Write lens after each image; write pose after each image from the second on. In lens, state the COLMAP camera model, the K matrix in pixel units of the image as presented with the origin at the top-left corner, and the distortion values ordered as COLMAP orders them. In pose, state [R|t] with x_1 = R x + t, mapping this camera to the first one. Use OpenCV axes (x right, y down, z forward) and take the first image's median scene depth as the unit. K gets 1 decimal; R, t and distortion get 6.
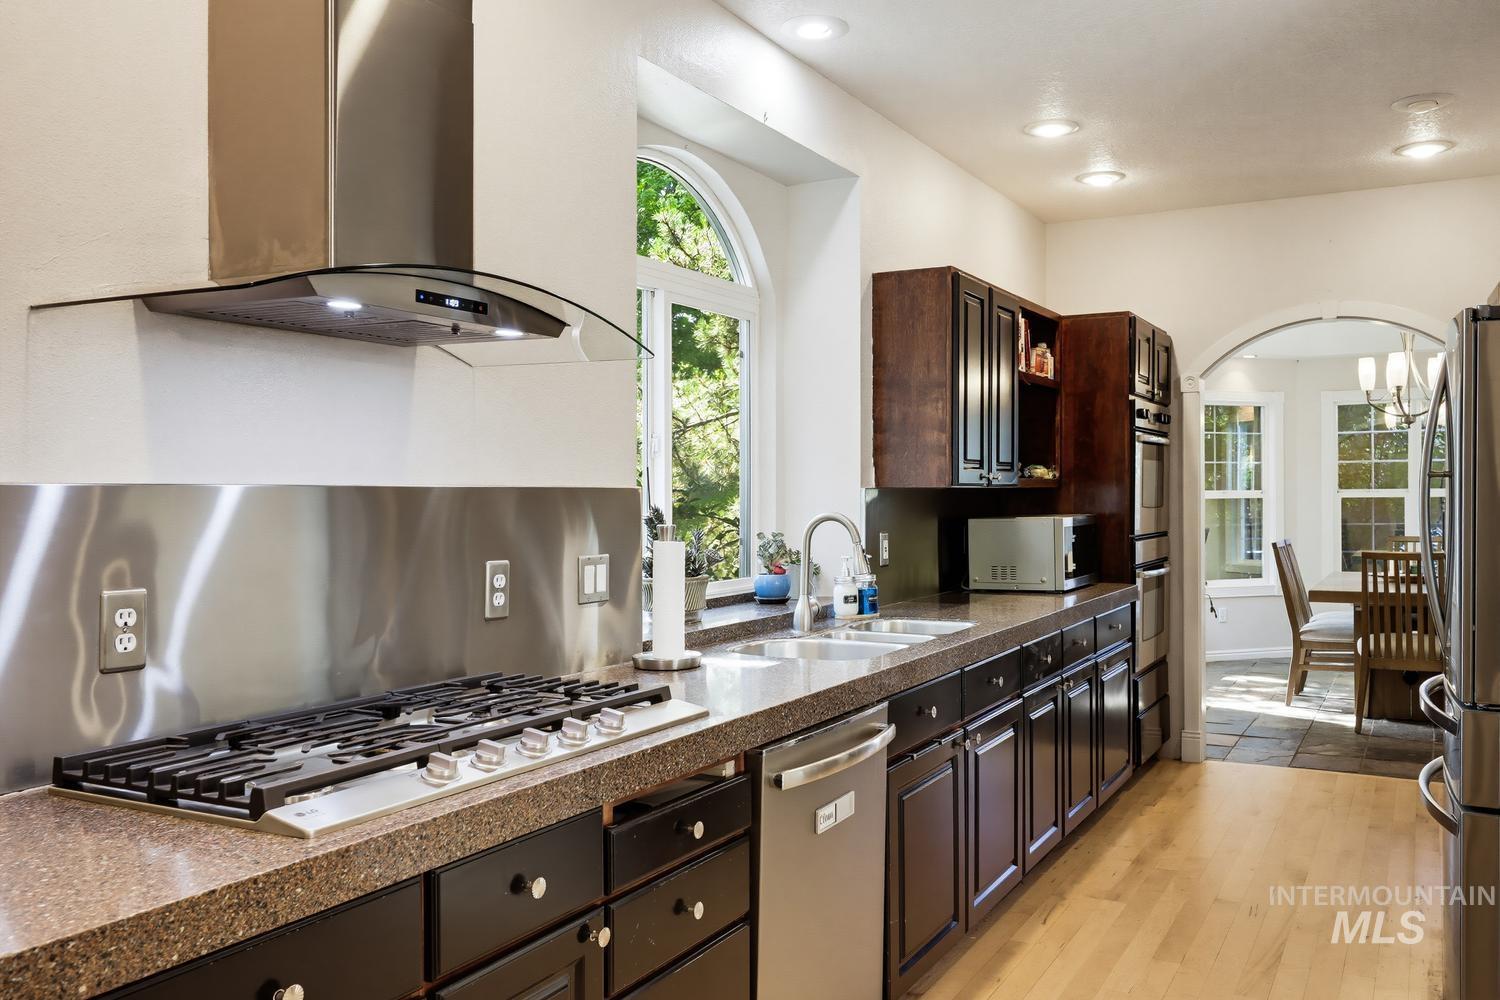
lens RADIAL K [[1181.9, 0, 750.0], [0, 1181.9, 500.0], [0, 0, 1]] dist [0.005734, 0.000450]
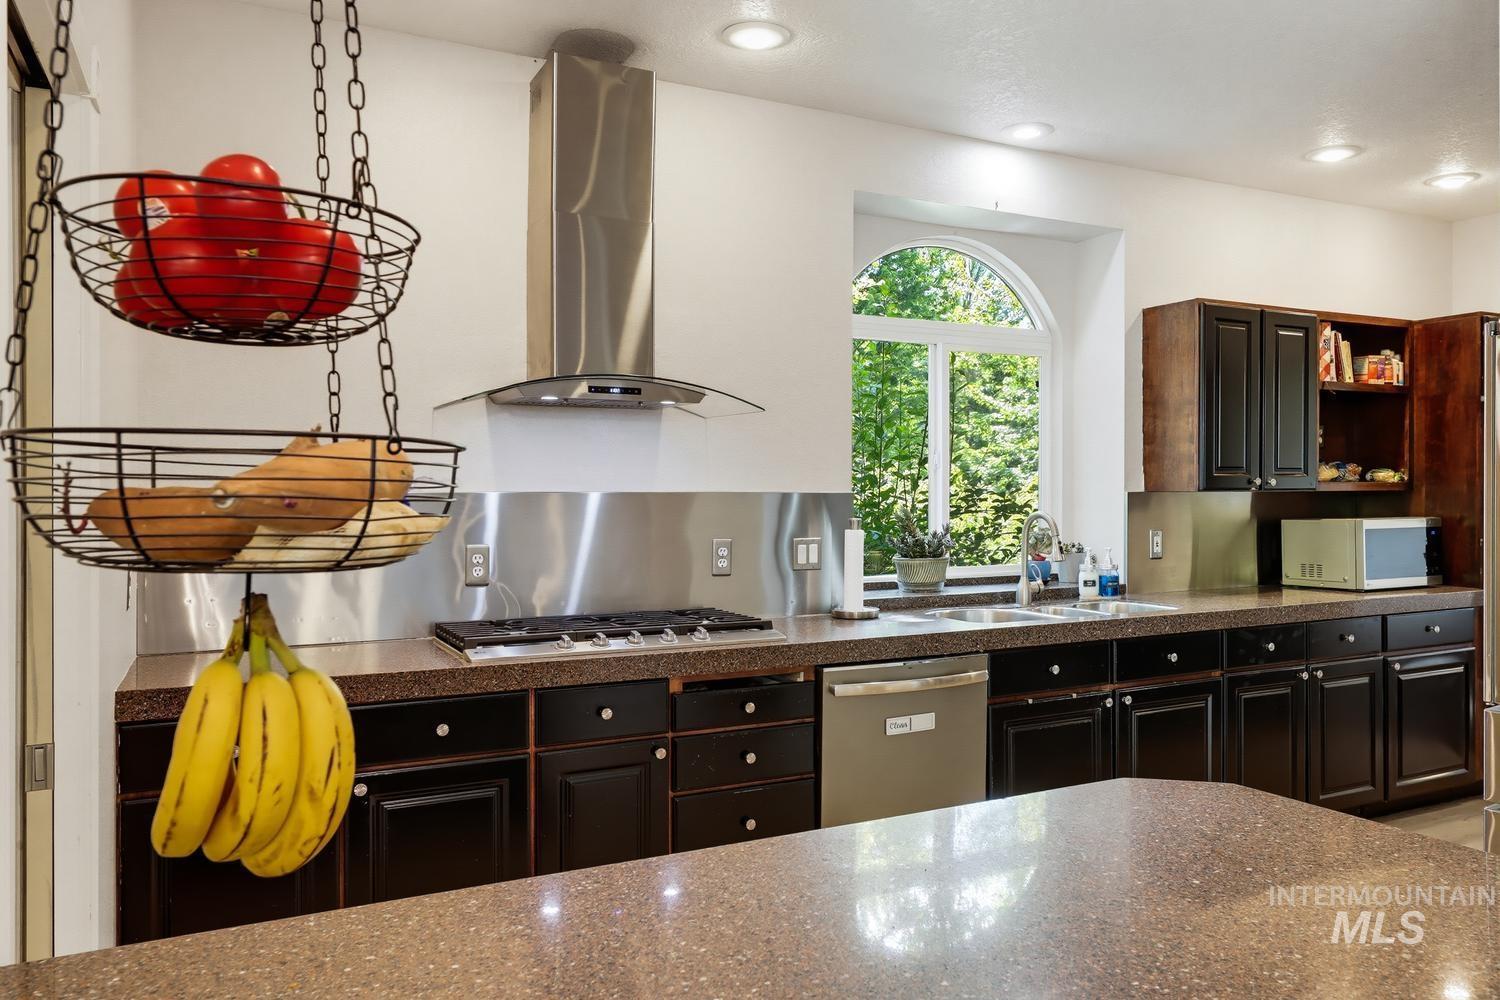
lens RADIAL K [[1049.2, 0, 727.3], [0, 1049.2, 492.9], [0, 0, 1]] dist [-0.001129, -0.002203]
pose [[0.817818, 0.003590, -0.575465, 0.363607], [-0.005049, 0.999987, -0.000937, -0.005560], [0.575454, 0.003672, 0.817826, -0.088628]]
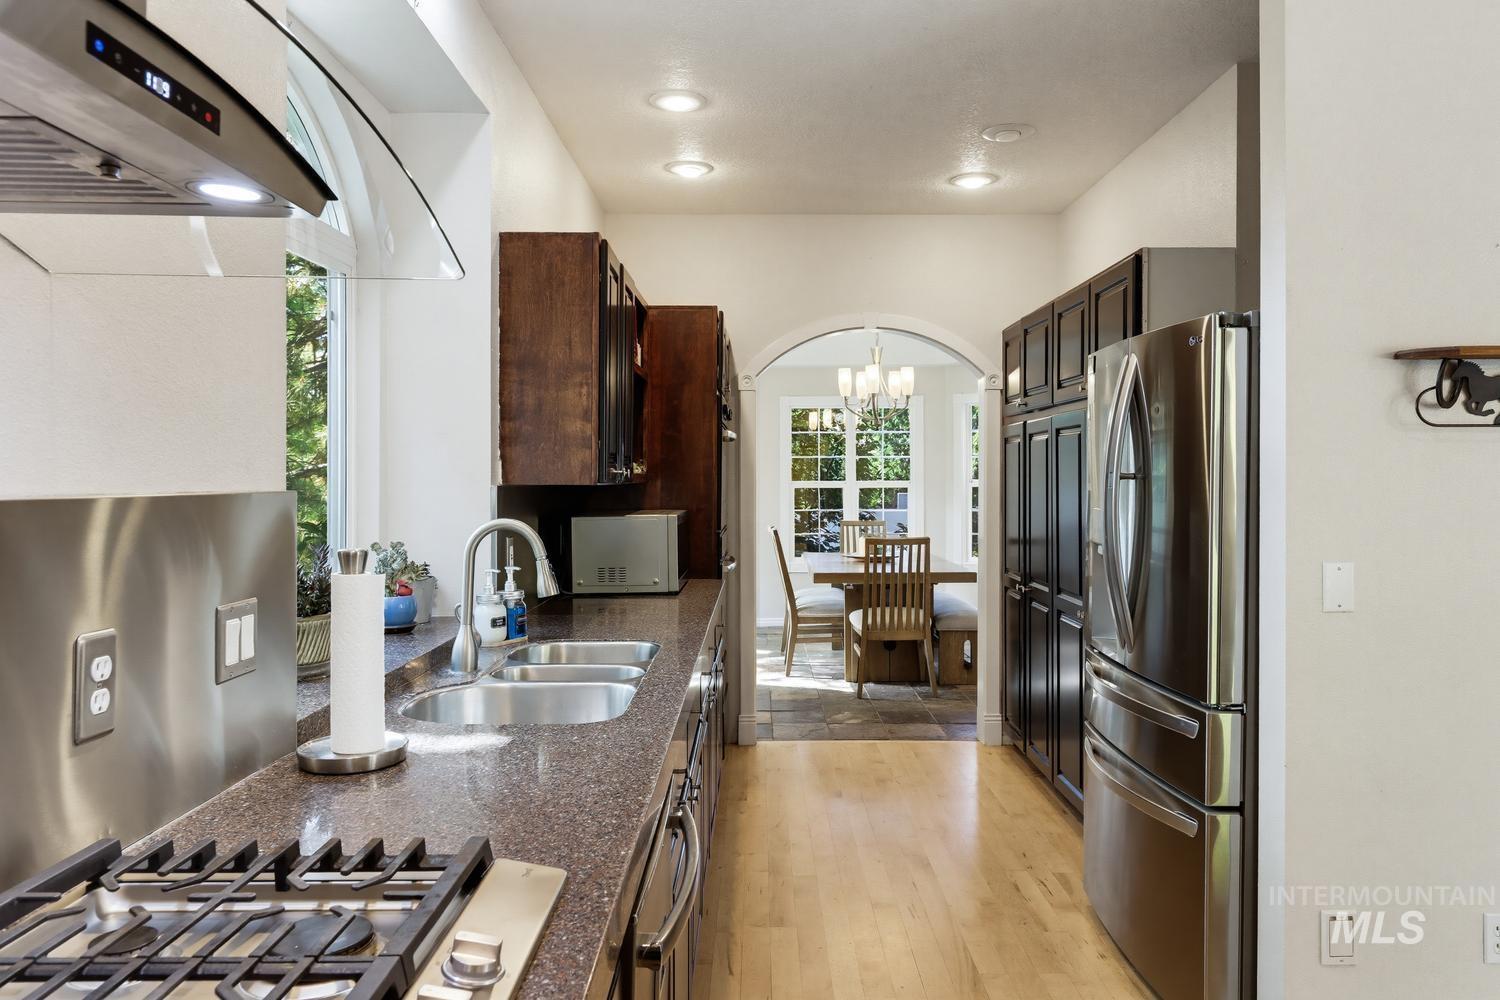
lens RADIAL K [[1049.2, 0, 727.3], [0, 1049.2, 492.9], [0, 0, 1]] dist [-0.001129, -0.002203]
pose [[0.875933, -0.002913, 0.482423, -0.115475], [-0.000971, 0.999969, 0.007803, -0.010559], [-0.482431, -0.007303, 0.875903, 0.258692]]
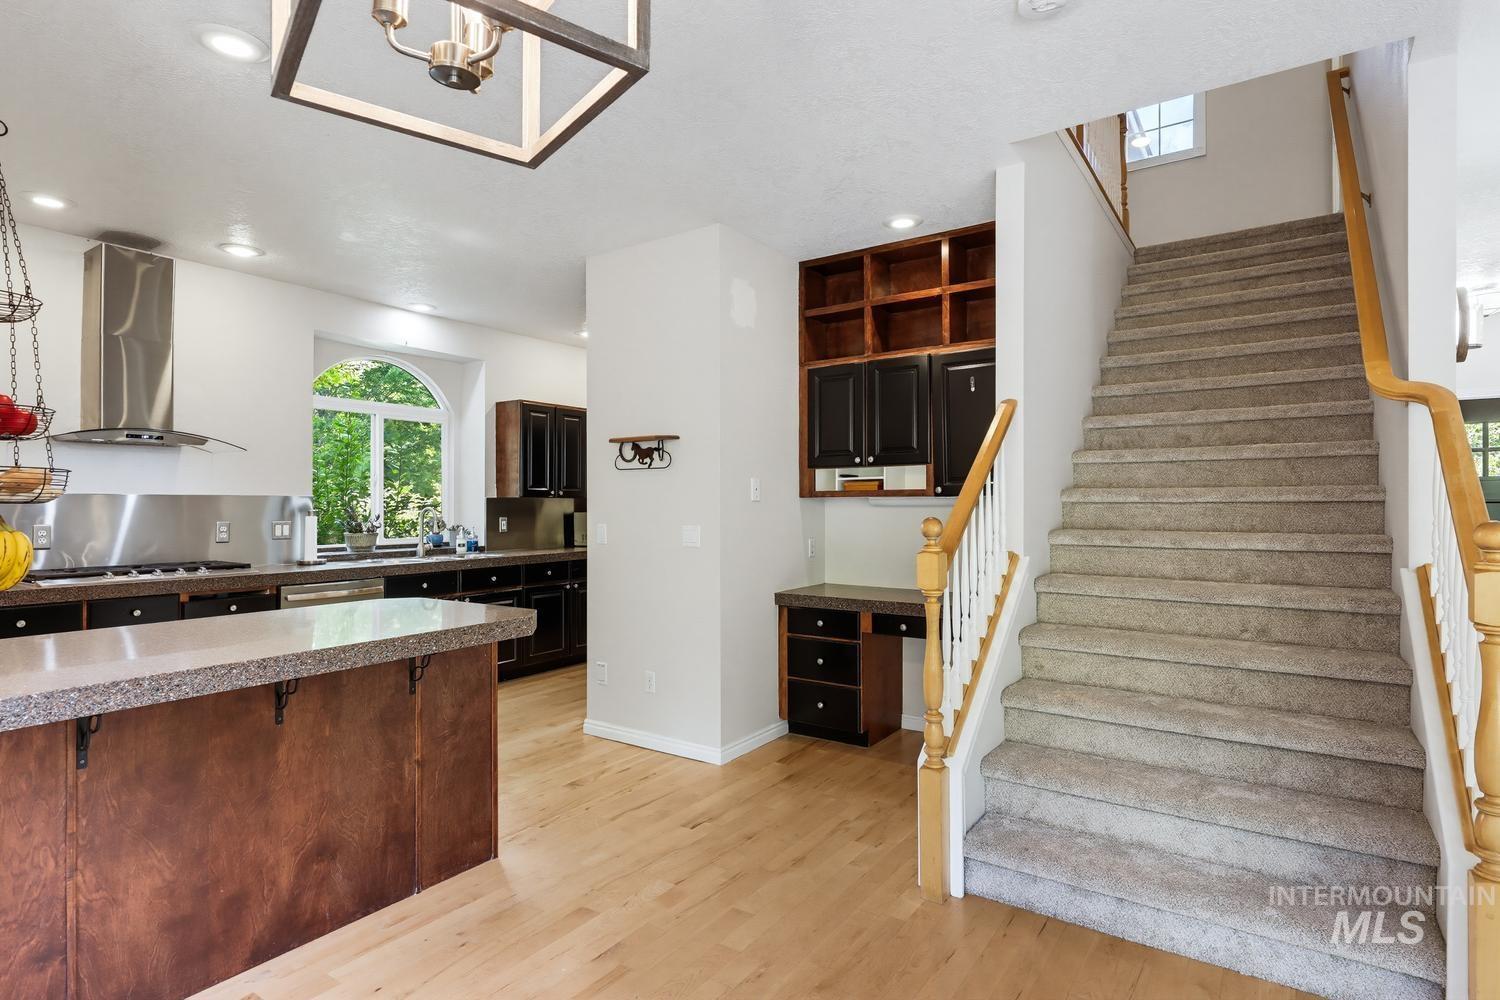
lens RADIAL K [[780.4, 0, 750.0], [0, 780.4, 500.0], [0, 0, 1]] dist [0.002114, -0.001163]
pose [[0.996721, 0.002008, -0.080889, 0.699740], [-0.002940, 0.999931, -0.011408, 0.009894], [0.080860, 0.011608, 0.996658, -0.434680]]
